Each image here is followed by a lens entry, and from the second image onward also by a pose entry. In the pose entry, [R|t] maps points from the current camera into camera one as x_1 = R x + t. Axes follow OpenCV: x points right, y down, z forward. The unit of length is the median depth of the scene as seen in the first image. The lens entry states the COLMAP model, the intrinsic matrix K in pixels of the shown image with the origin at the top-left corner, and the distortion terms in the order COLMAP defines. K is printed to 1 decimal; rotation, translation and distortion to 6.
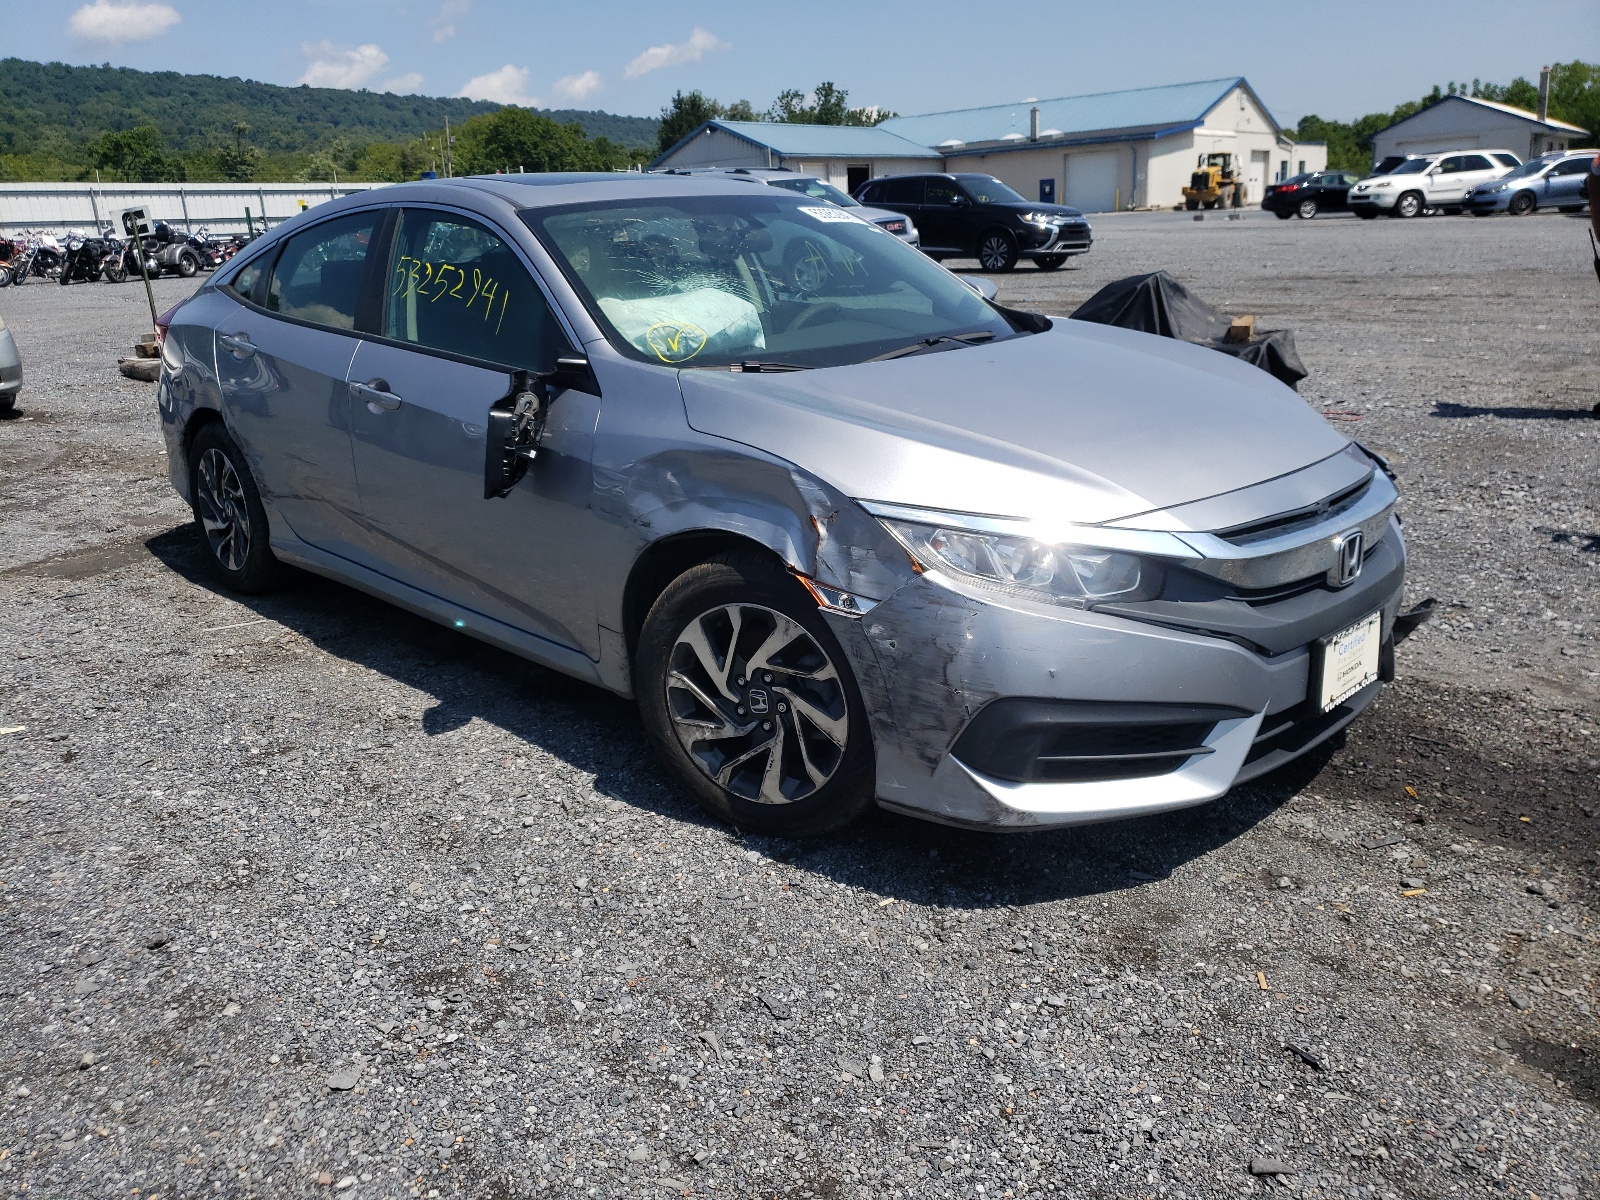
lens RADIAL K [[1239.0, 0, 800.0], [0, 1239.0, 552.3], [0, 0, 1]] dist [-0.000996, 0.004018]
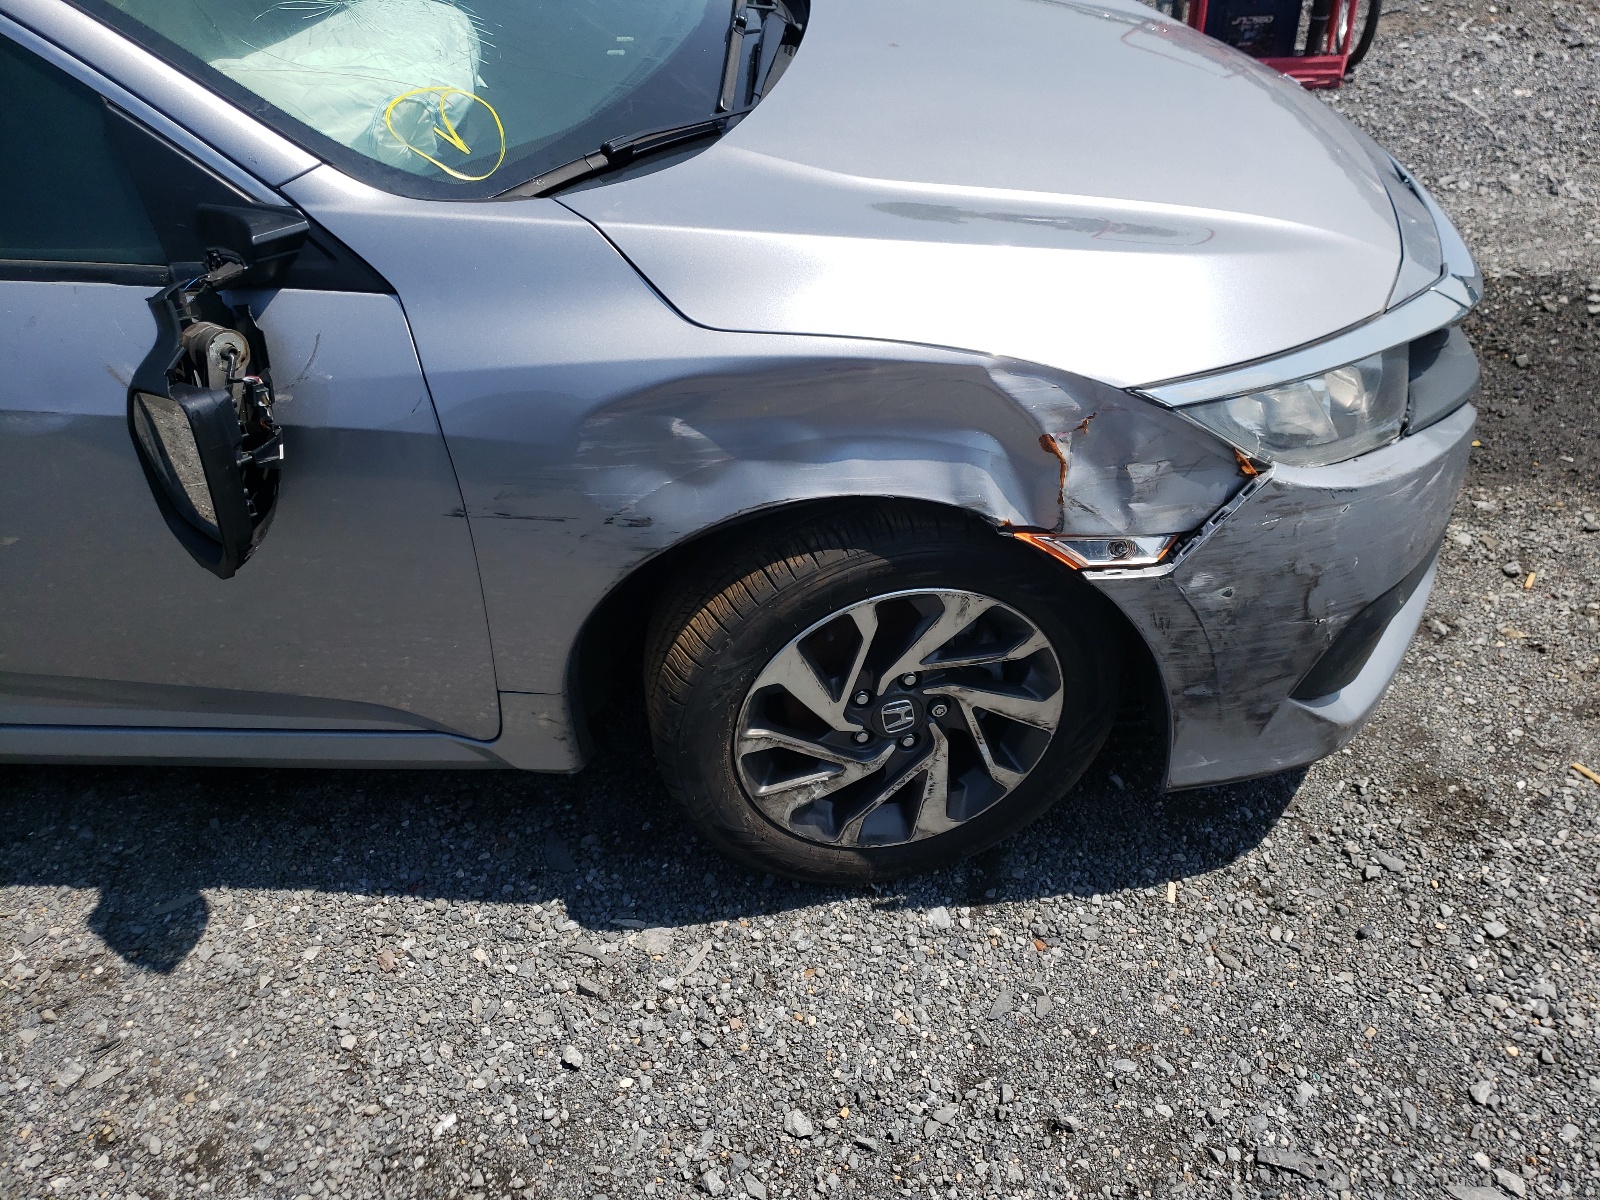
lens RADIAL K [[1239.0, 0, 800.0], [0, 1239.0, 552.3], [0, 0, 1]] dist [-0.000996, 0.004018]
pose [[0.769339, -0.402761, 0.495884, -0.349143], [0.214939, 0.894162, 0.392780, -0.210018], [-0.601597, -0.195597, 0.774482, 0.567433]]
